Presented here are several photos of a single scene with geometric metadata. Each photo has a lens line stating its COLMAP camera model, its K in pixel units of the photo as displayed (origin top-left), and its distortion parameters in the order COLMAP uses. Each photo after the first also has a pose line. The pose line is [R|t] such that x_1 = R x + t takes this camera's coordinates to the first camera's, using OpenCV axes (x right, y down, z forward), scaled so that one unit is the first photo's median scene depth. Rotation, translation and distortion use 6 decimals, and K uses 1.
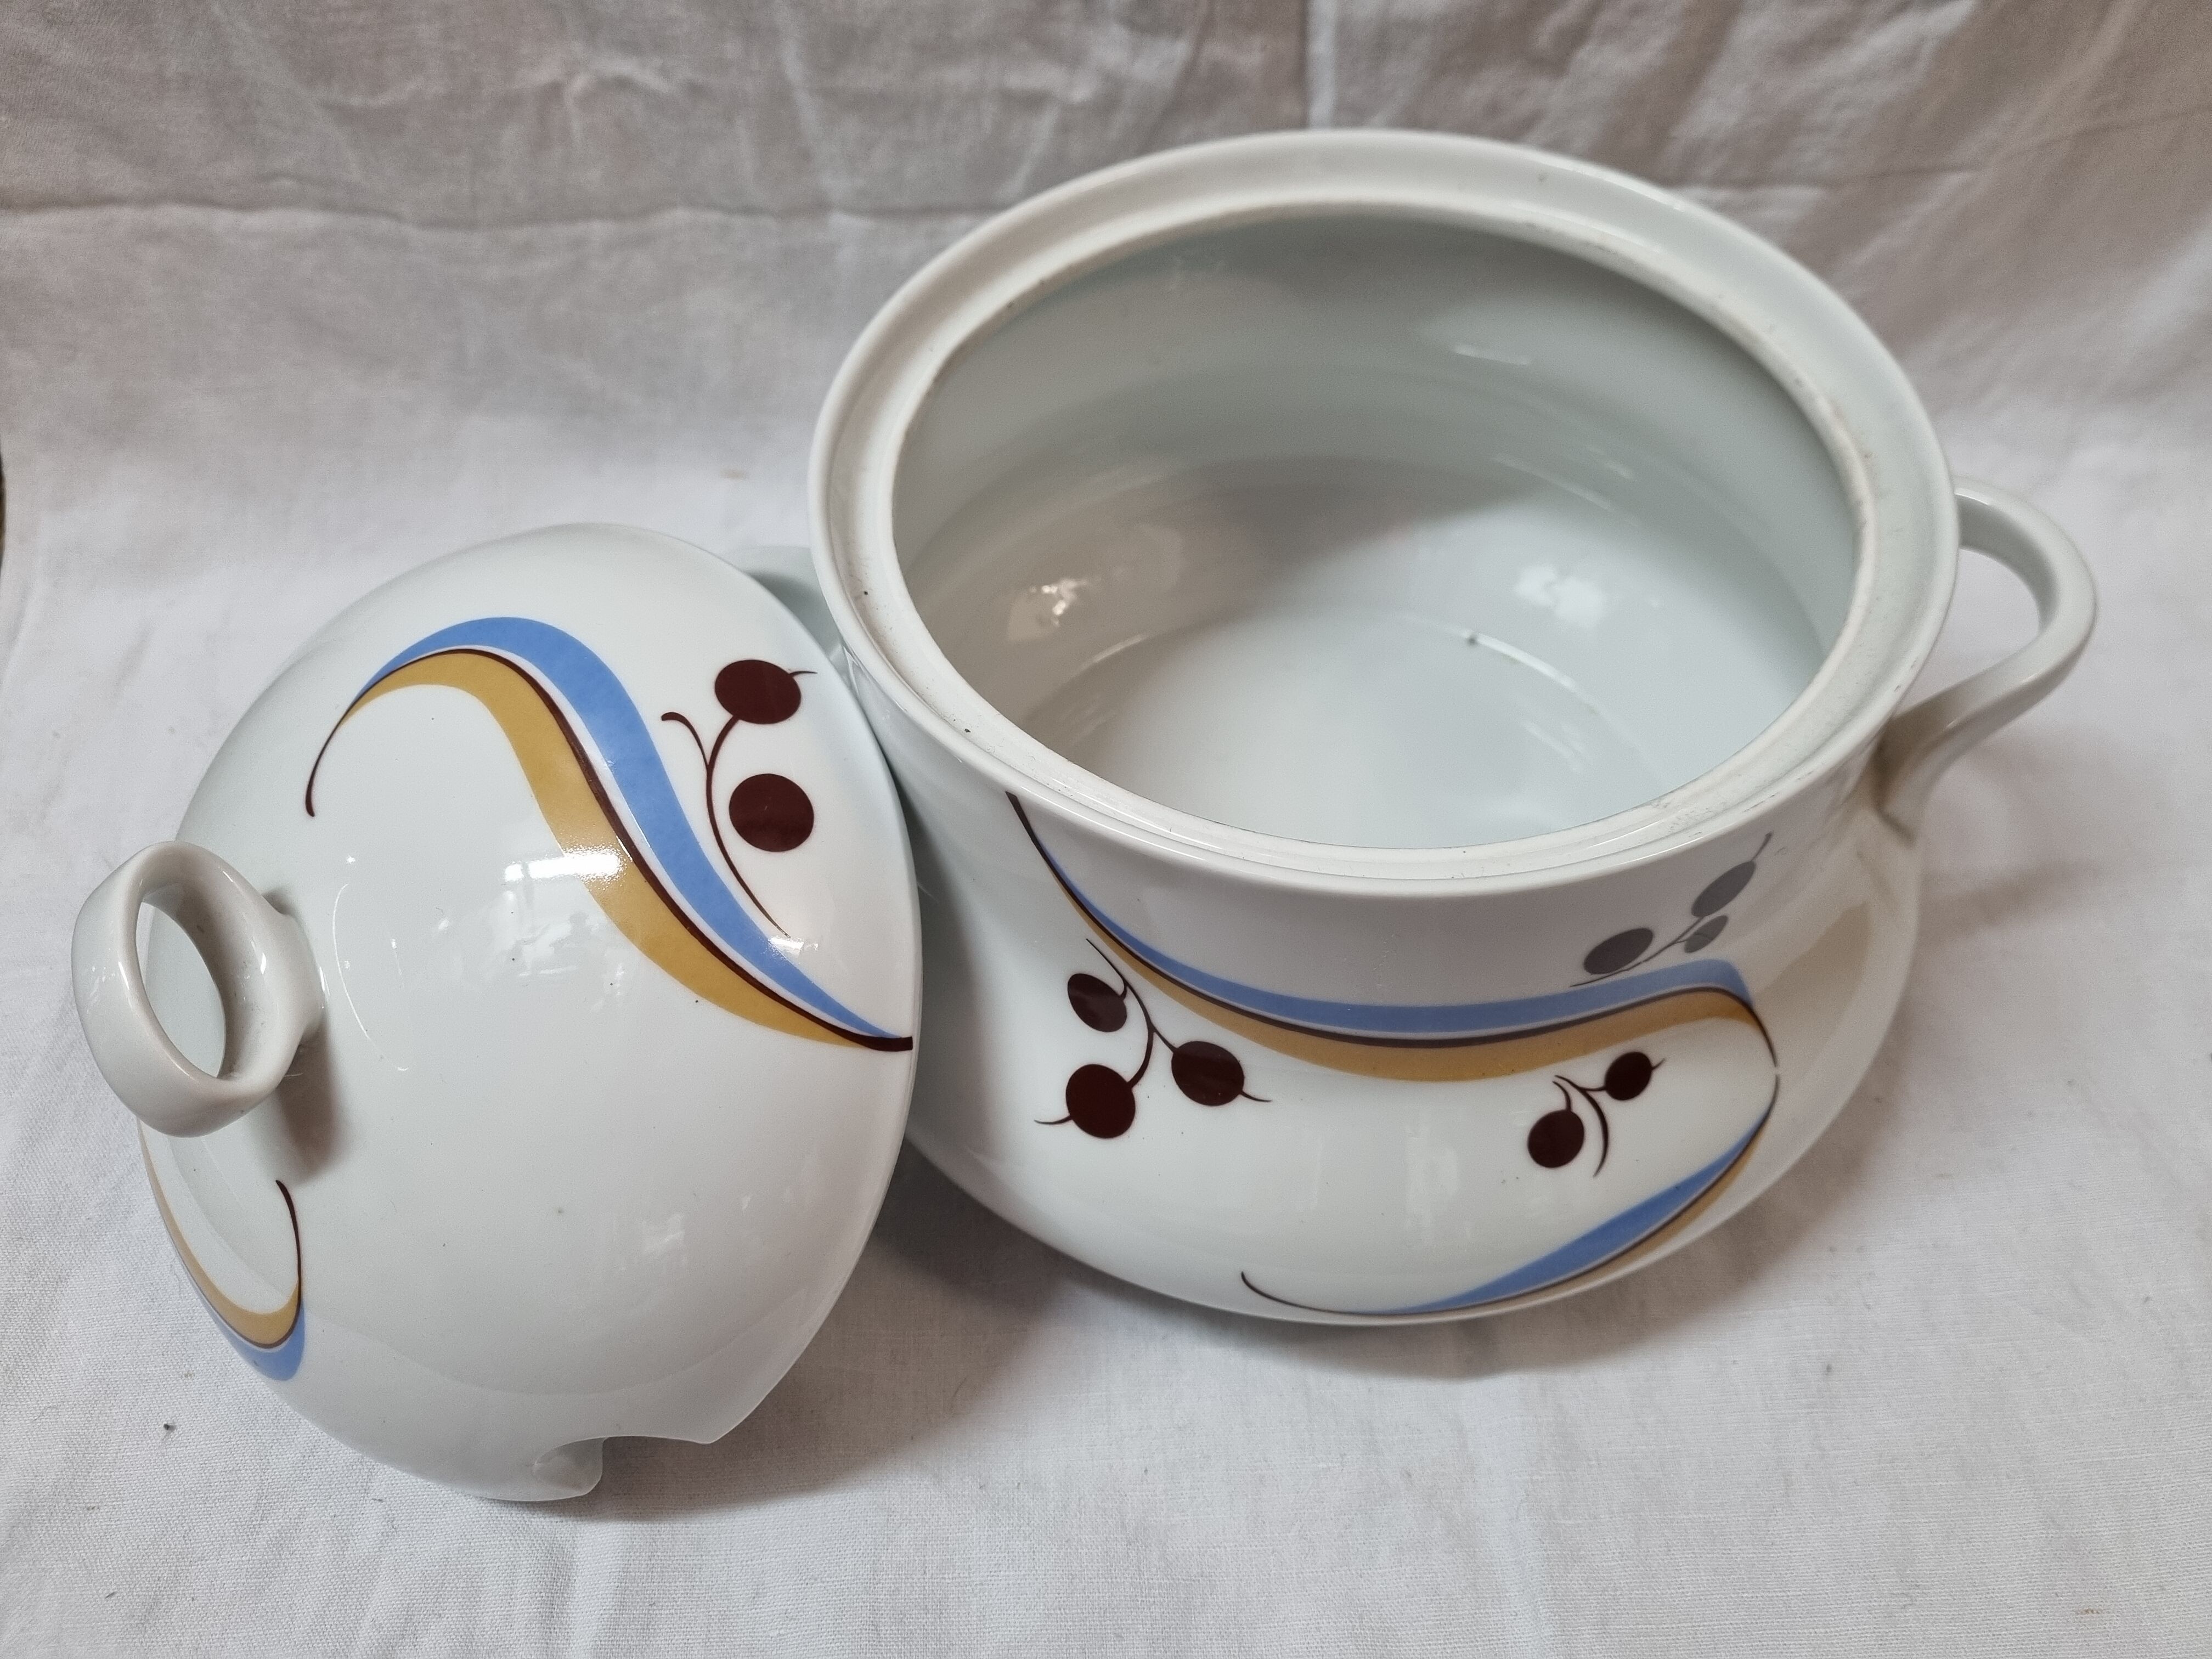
lens RADIAL K [[1756.2, 0, 1126.5], [0, 1756.2, 841.1], [0, 0, 1]] dist [0.040389, -0.052509]
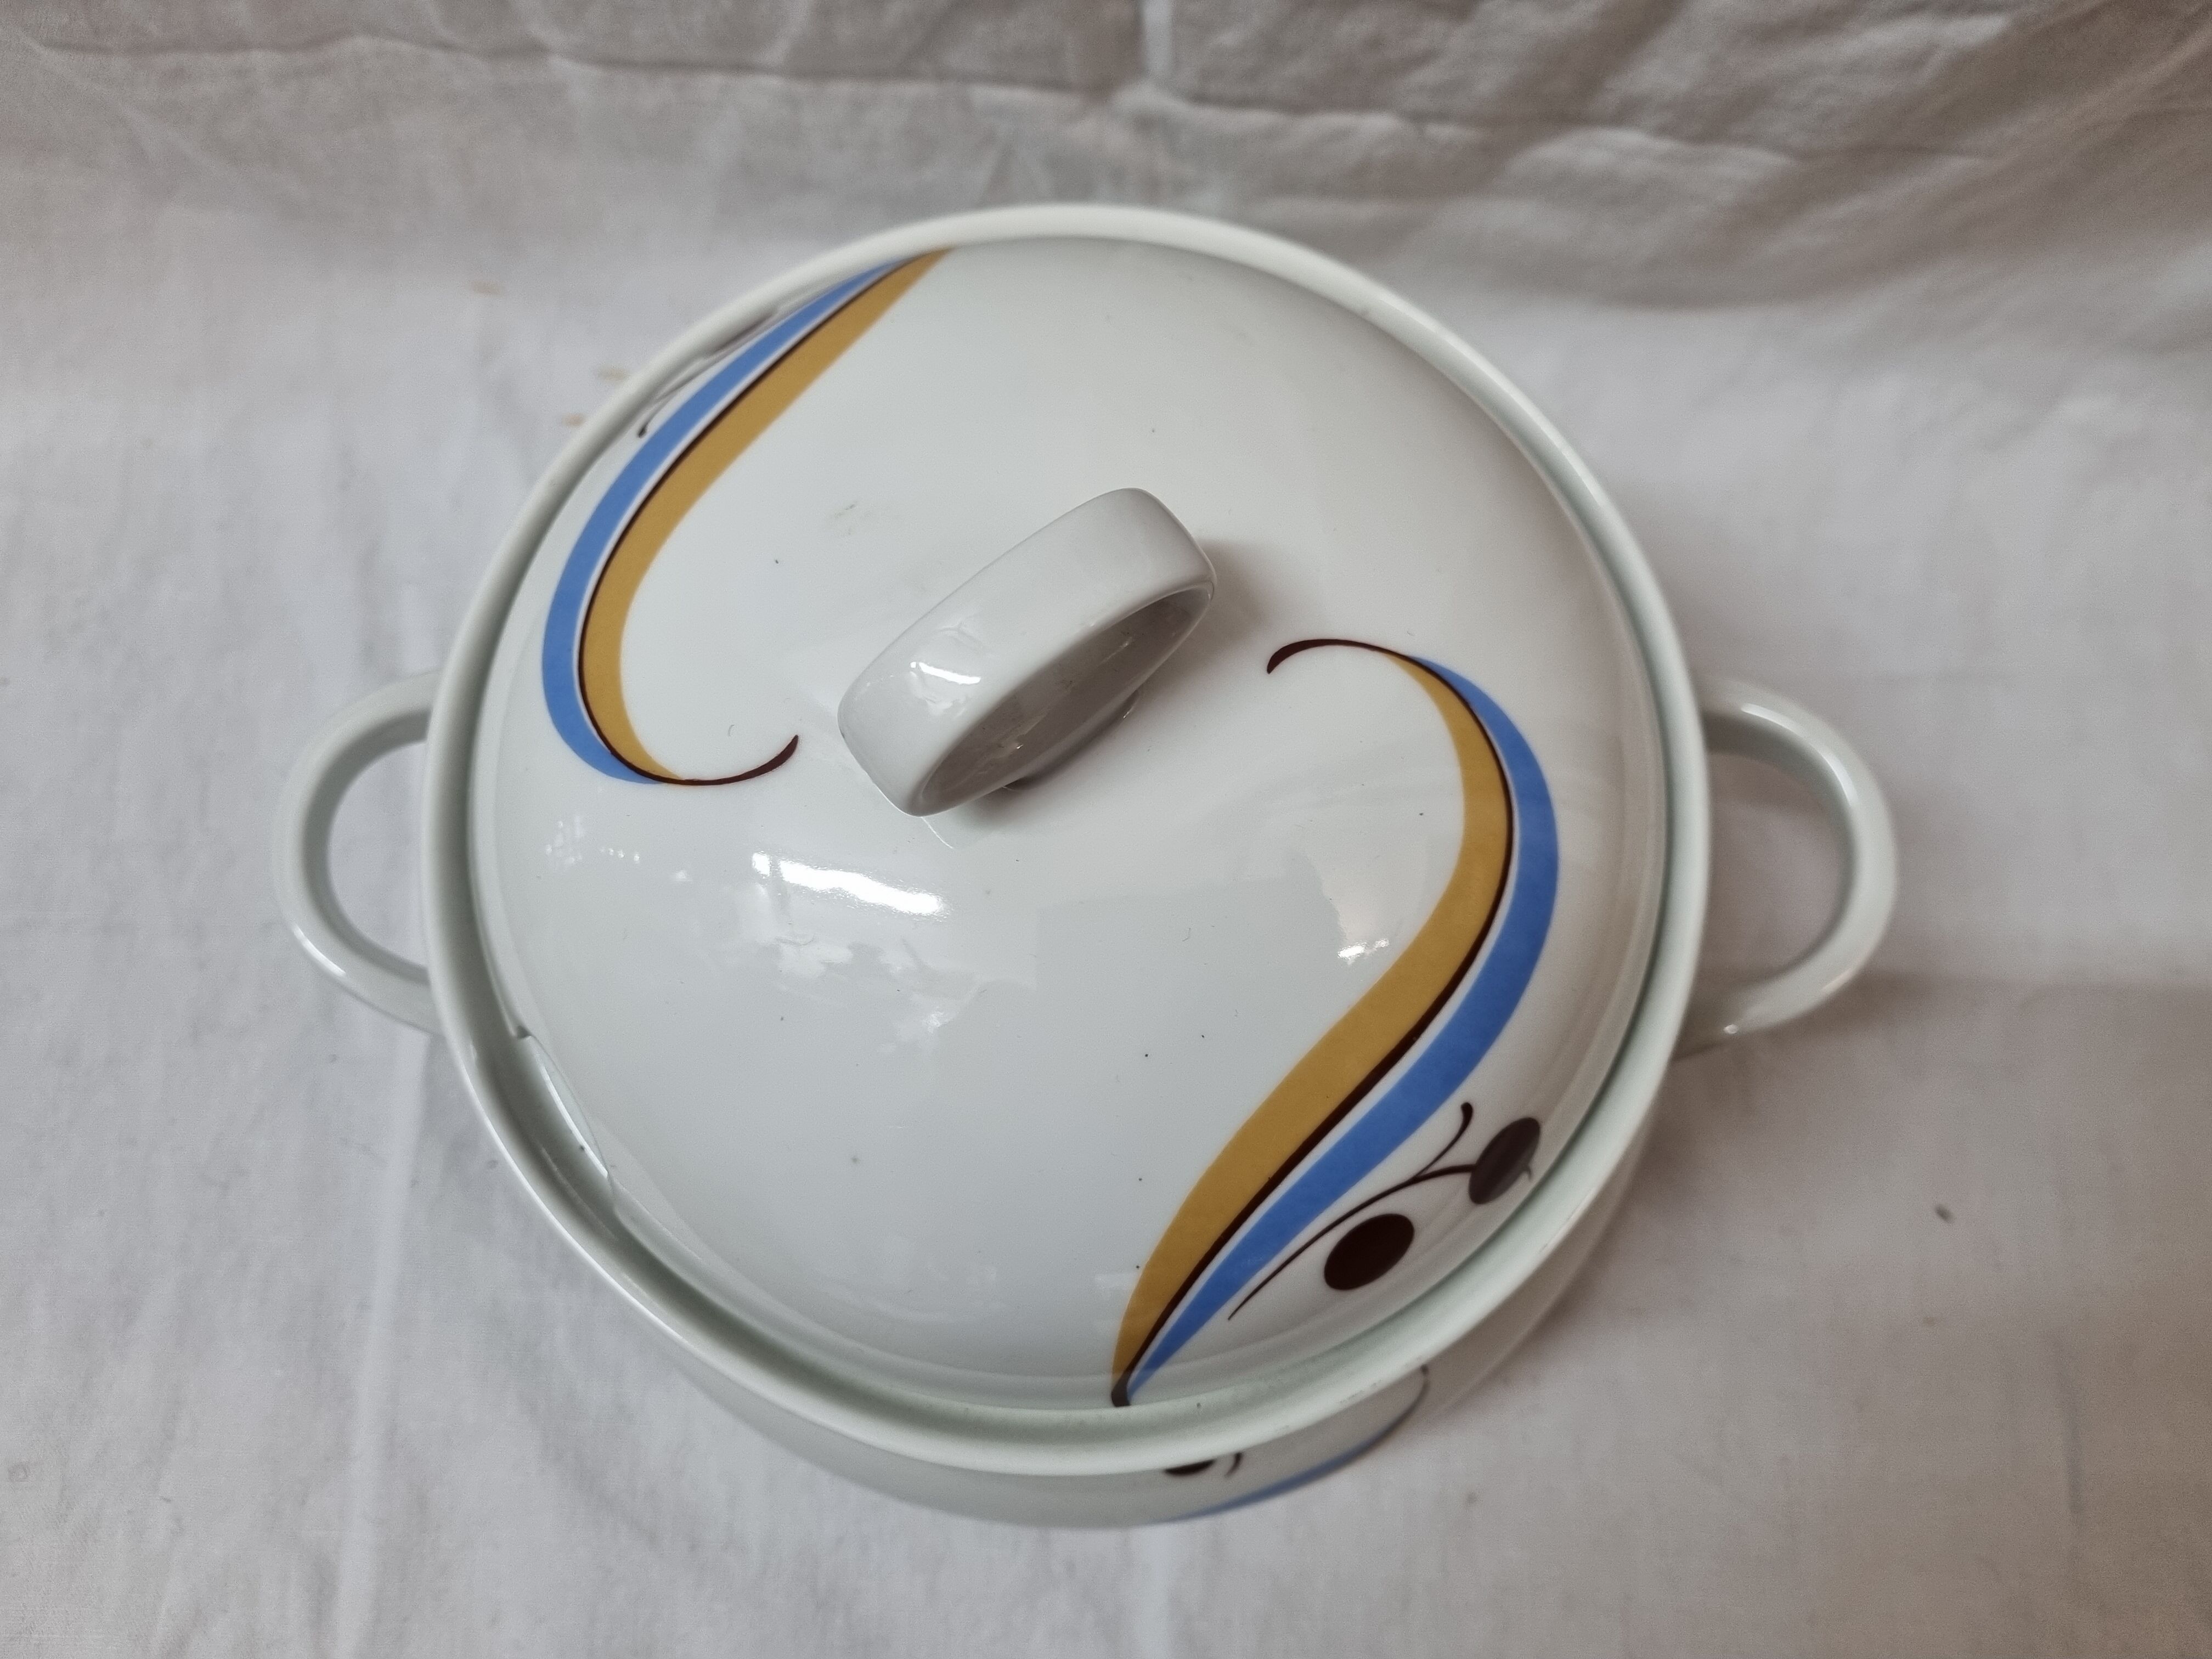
lens RADIAL K [[1763.8, 0, 1107.8], [0, 1763.8, 842.6], [0, 0, 1]] dist [0.027659, -0.040384]
pose [[0.997001, 0.076546, -0.011367, 0.127119], [-0.063839, 0.896575, 0.438266, -0.433523], [0.043738, -0.436226, 0.898773, 0.152740]]
